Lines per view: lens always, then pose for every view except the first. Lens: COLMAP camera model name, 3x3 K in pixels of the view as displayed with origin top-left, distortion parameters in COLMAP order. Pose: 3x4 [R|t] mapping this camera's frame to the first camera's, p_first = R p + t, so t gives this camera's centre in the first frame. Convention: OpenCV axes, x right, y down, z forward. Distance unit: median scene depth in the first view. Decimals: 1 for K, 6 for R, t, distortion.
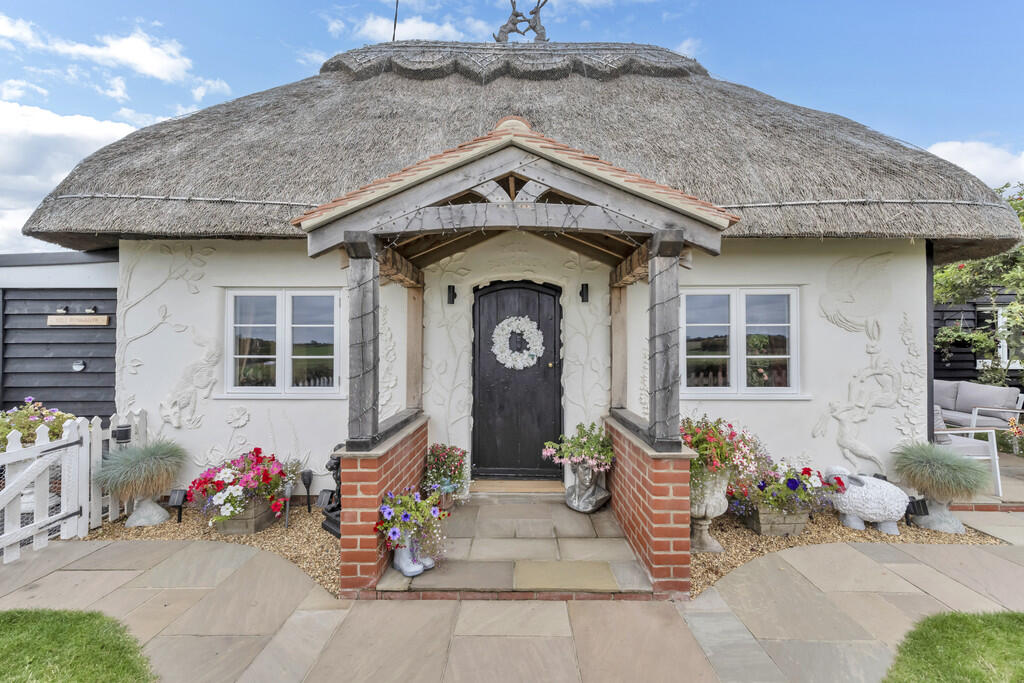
lens RADIAL K [[416.5, 0, 510.5], [0, 416.5, 350.2], [0, 0, 1]] dist [0.003931, -0.000239]
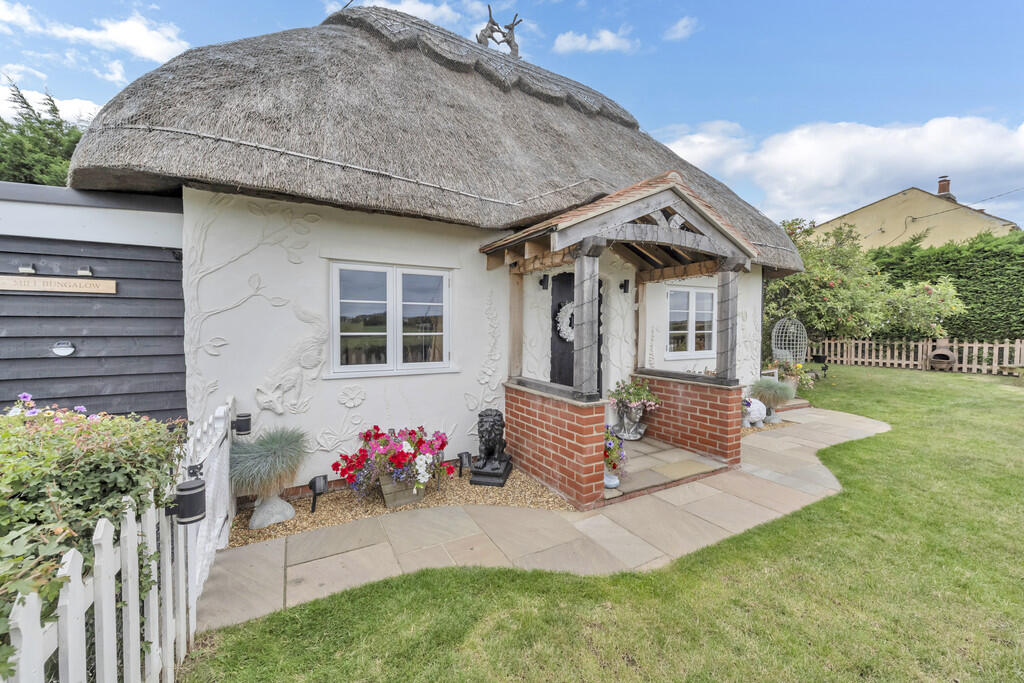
lens RADIAL K [[416.5, 0, 510.5], [0, 416.5, 350.2], [0, 0, 1]] dist [0.003931, -0.000239]
pose [[0.862190, -0.025803, 0.505928, -0.819883], [0.001678, 0.998842, 0.048083, 0.007508], [-0.506583, -0.040607, 0.861234, -0.009723]]
